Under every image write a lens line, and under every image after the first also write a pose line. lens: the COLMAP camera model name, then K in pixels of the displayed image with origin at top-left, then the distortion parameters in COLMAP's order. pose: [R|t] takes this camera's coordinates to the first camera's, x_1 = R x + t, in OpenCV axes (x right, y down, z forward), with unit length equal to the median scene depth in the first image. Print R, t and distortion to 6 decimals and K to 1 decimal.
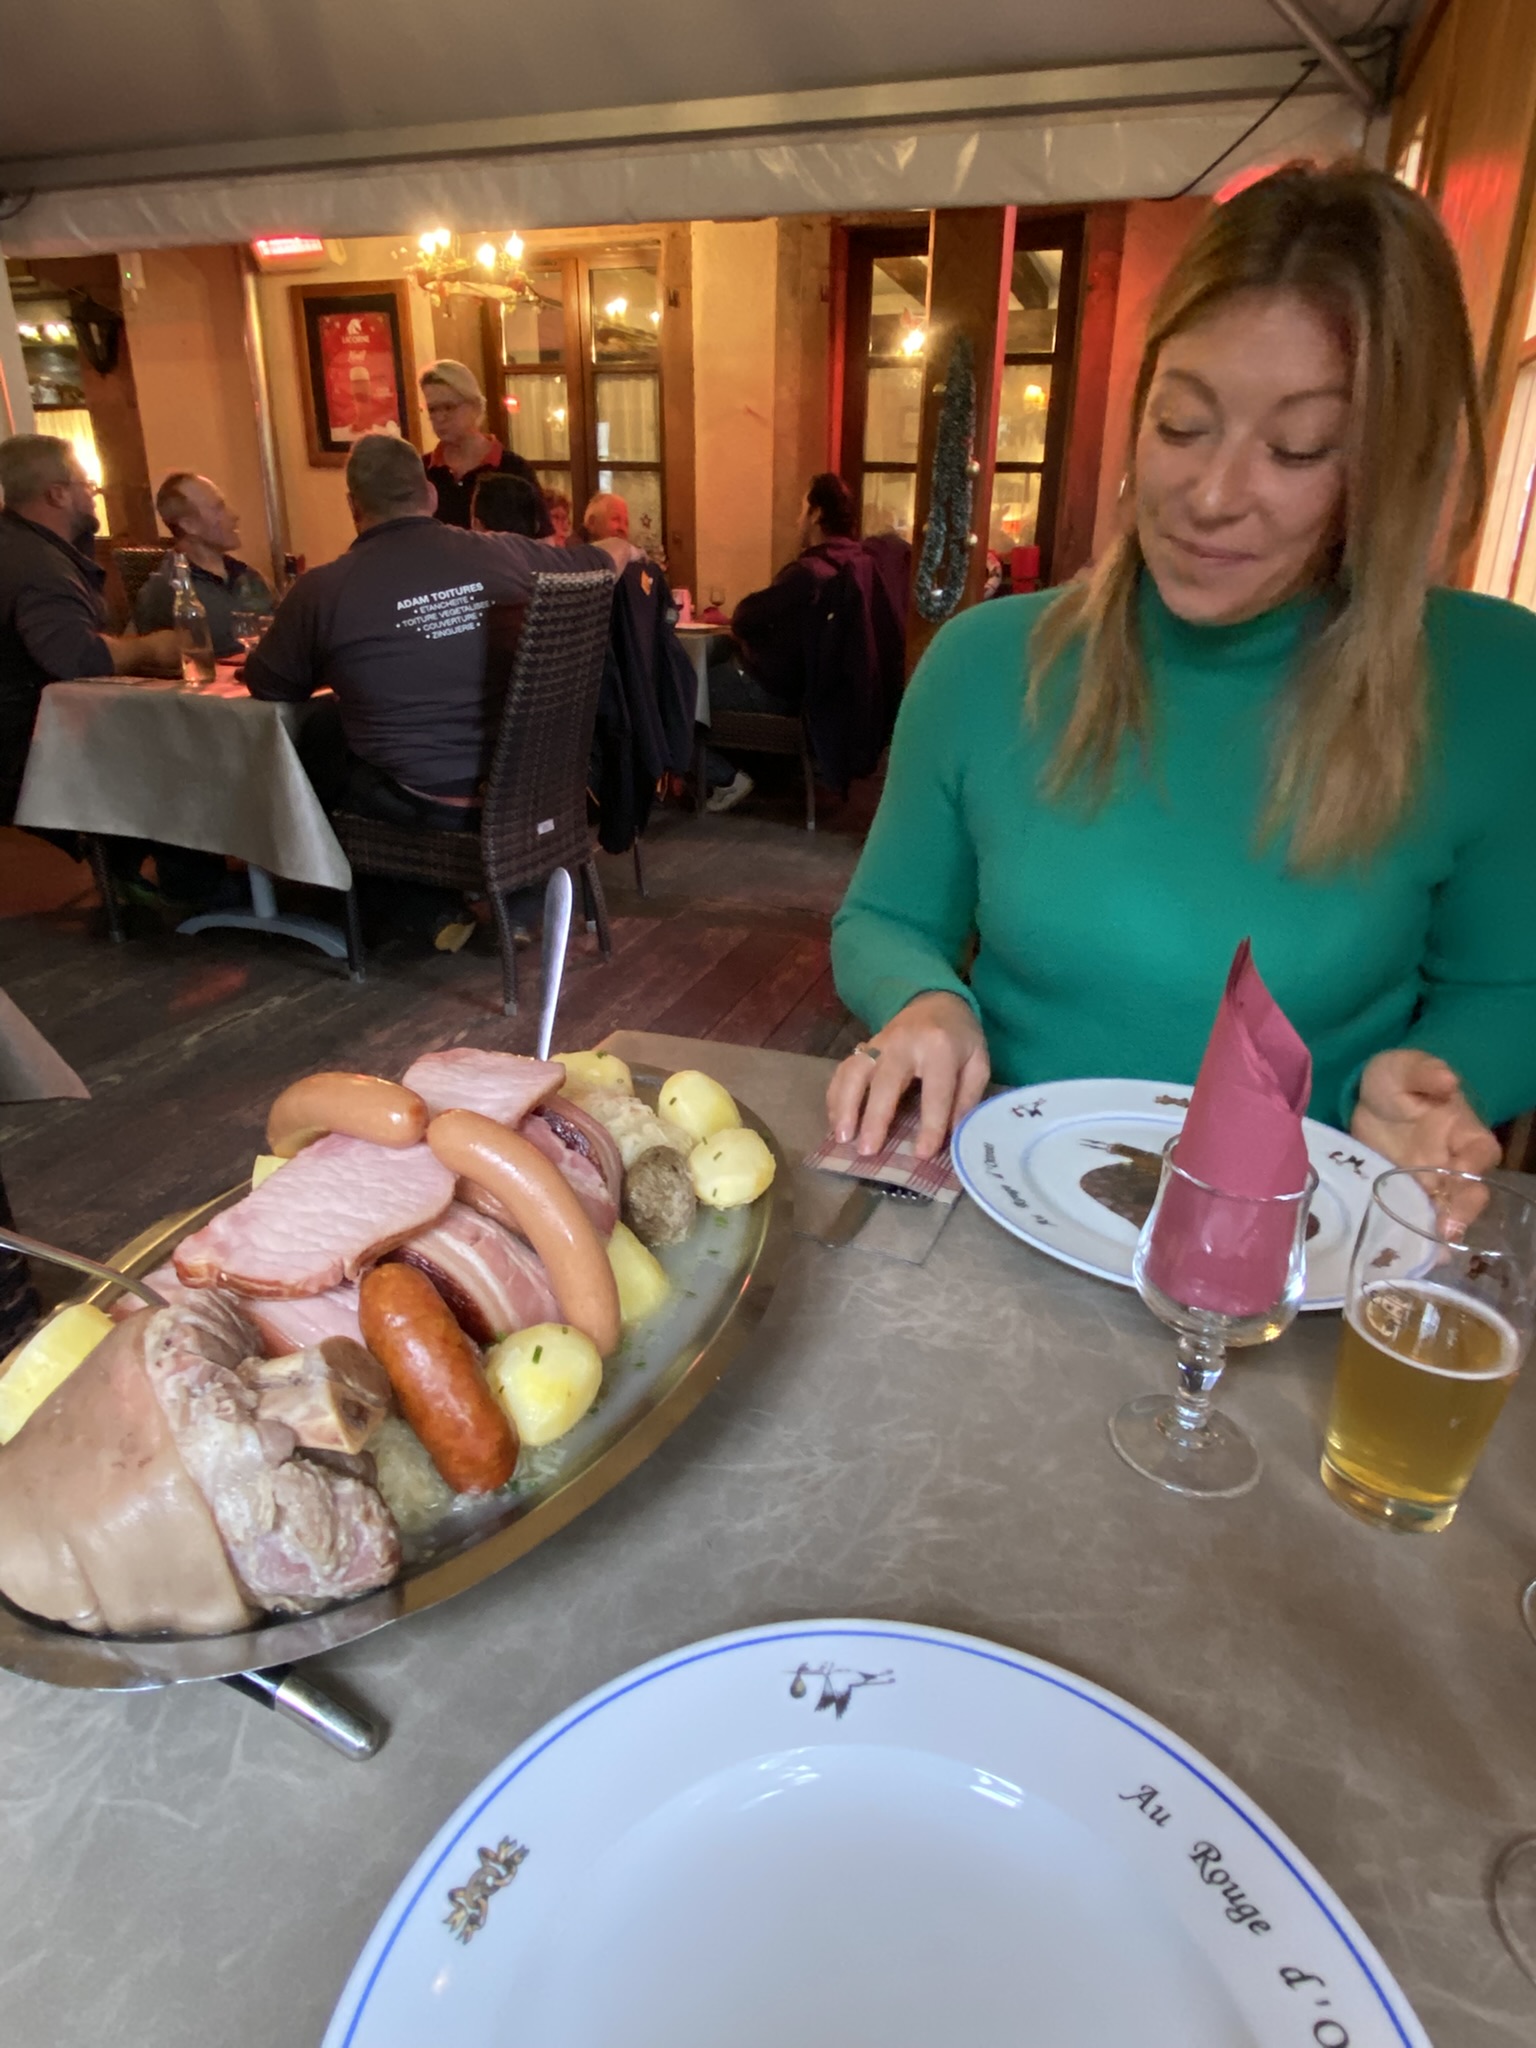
lens RADIAL K [[1235.7, 0, 768.7], [0, 1235.7, 1032.4], [0, 0, 1]] dist [0.021720, -0.006830]
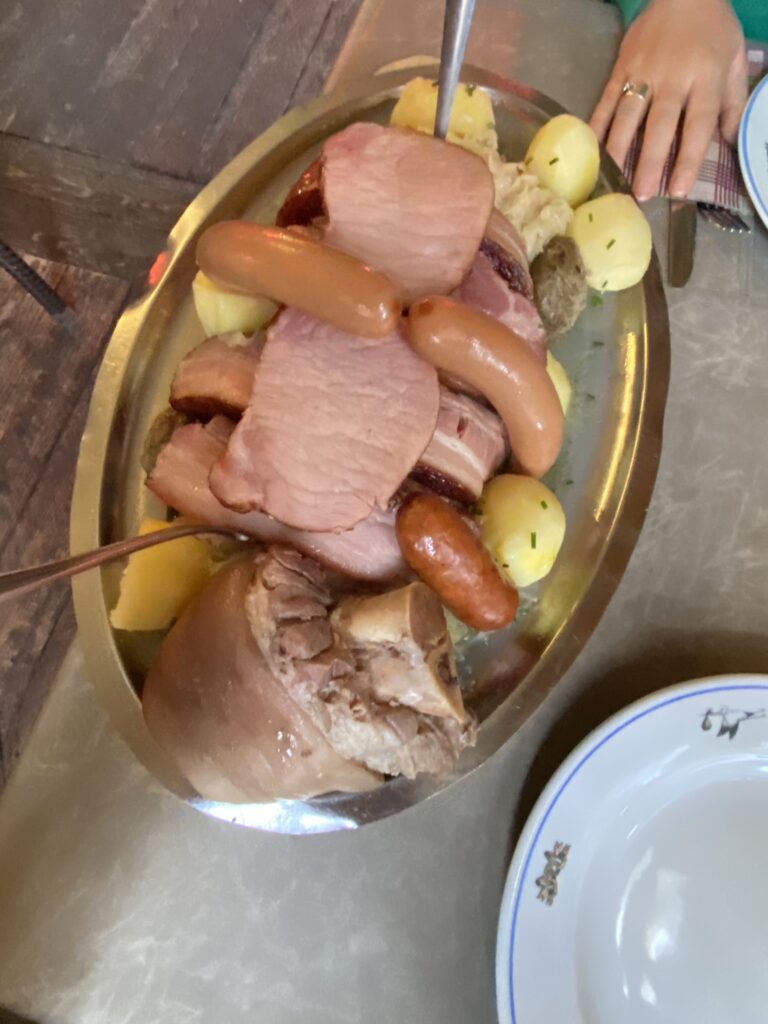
lens RADIAL K [[617.8, 0, 377.8], [0, 617.8, 514.6], [0, 0, 1]] dist [0.021720, -0.006830]
pose [[0.998481, -0.048055, 0.026960, -0.355405], [0.010005, 0.639261, 0.768924, -0.225895], [-0.054185, -0.767487, 0.638771, 0.638608]]
